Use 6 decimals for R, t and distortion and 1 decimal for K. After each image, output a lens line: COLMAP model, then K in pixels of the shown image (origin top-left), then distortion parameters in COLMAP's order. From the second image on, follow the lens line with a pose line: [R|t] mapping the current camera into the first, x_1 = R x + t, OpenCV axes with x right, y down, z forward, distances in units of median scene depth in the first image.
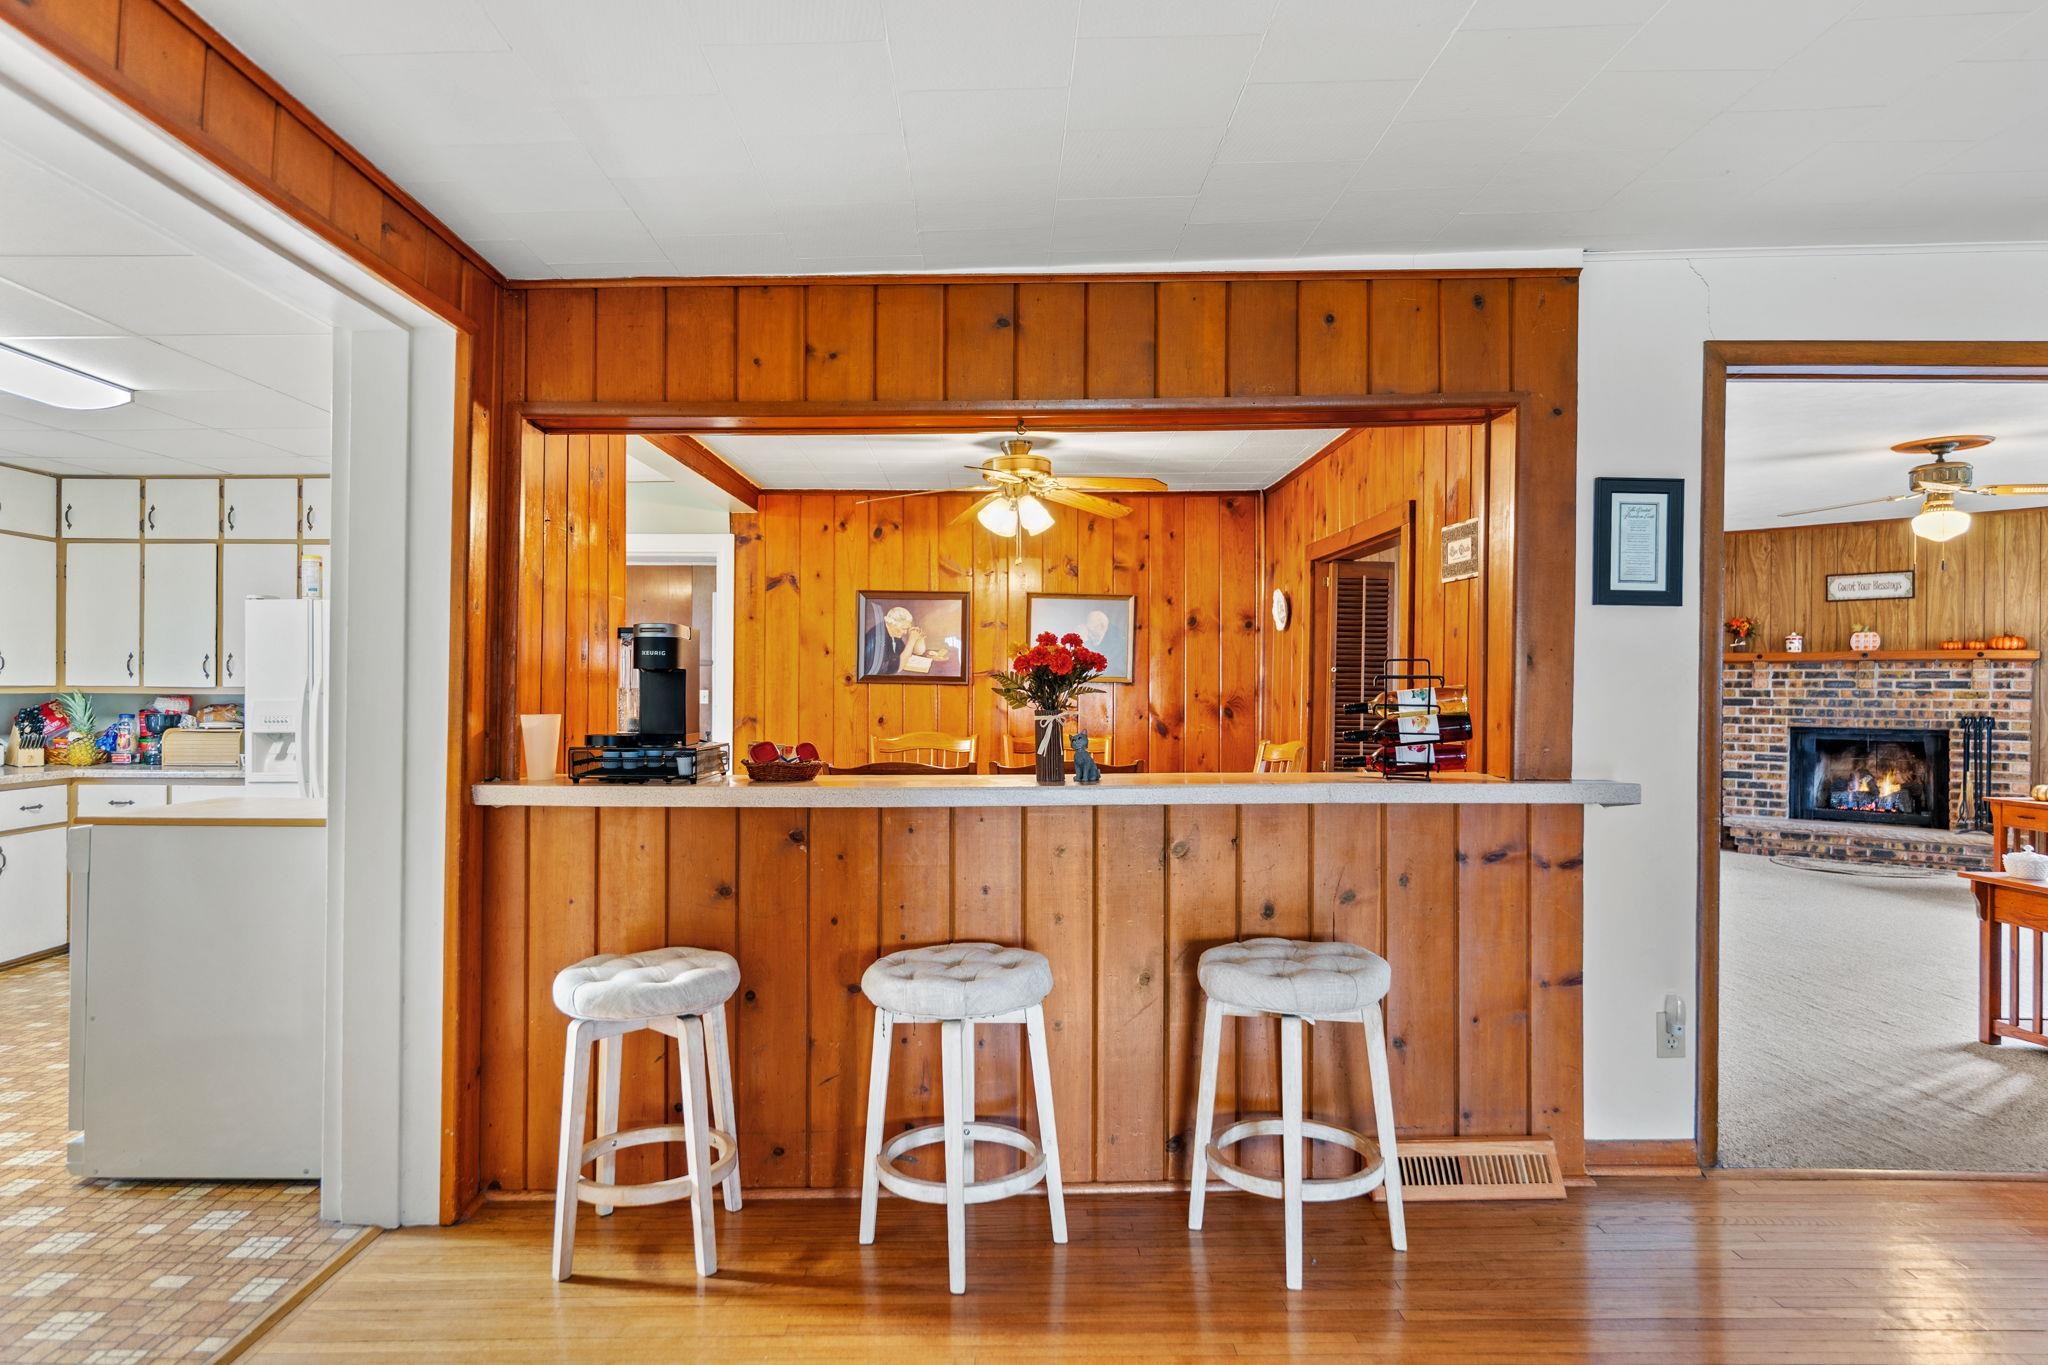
lens RADIAL K [[1102.5, 0, 1019.0], [0, 1102.5, 690.3], [0, 0, 1]] dist [-0.000114, -0.000925]
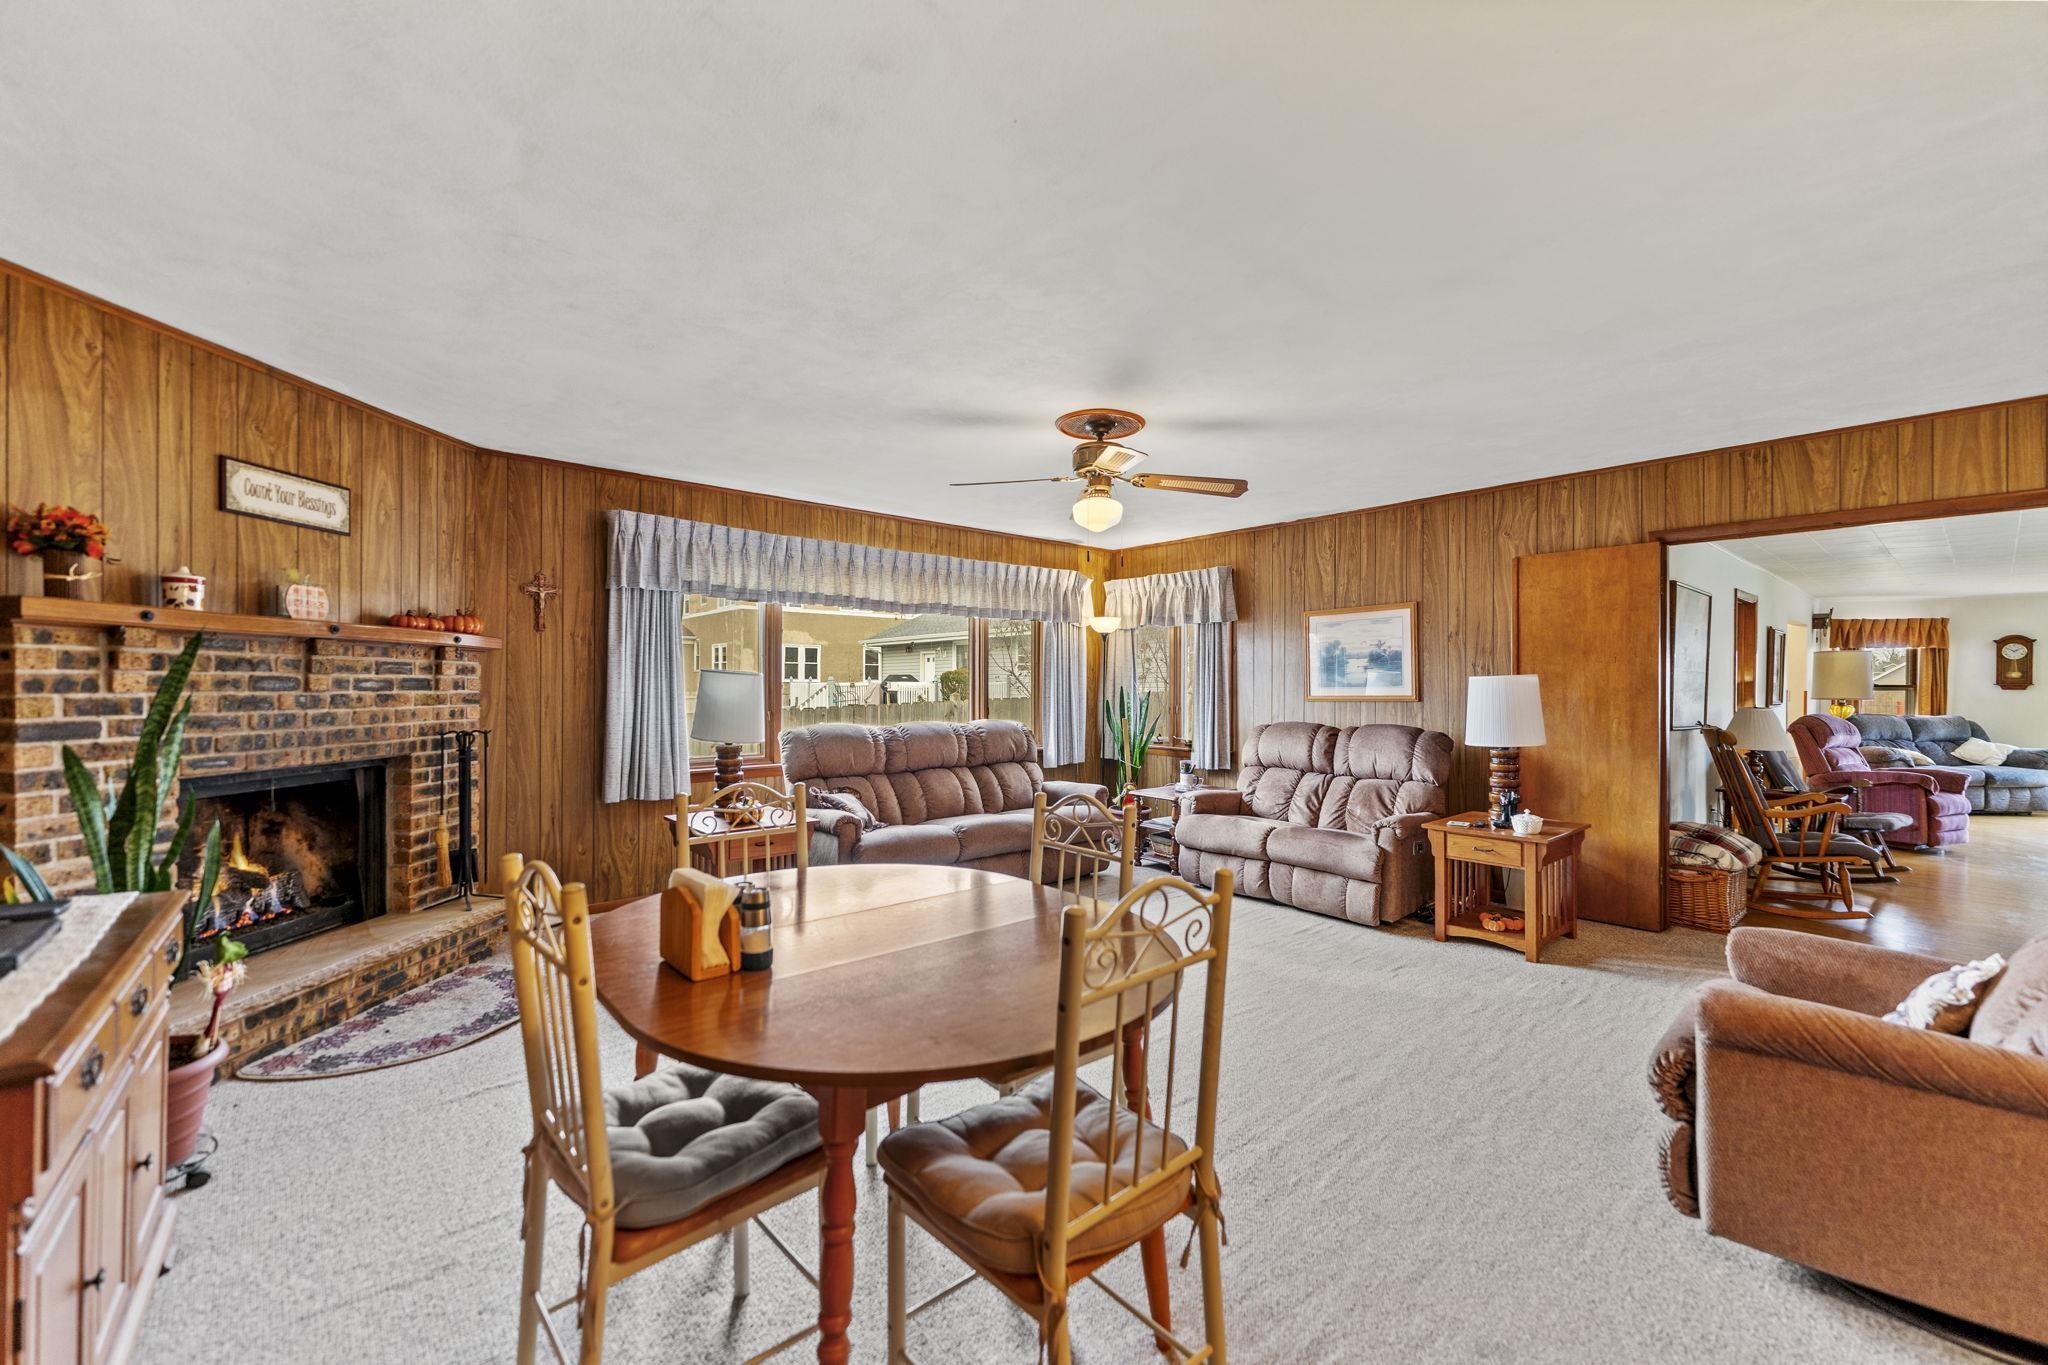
lens RADIAL K [[824.5, 0, 1025.2], [0, 824.5, 686.6], [0, 0, 1]] dist [0.002085, 0.000334]
pose [[-0.653633, -0.008523, 0.756764, 0.237192], [-0.002388, 0.999955, 0.009200, -0.008369], [-0.756808, 0.004206, -0.653623, 0.986889]]
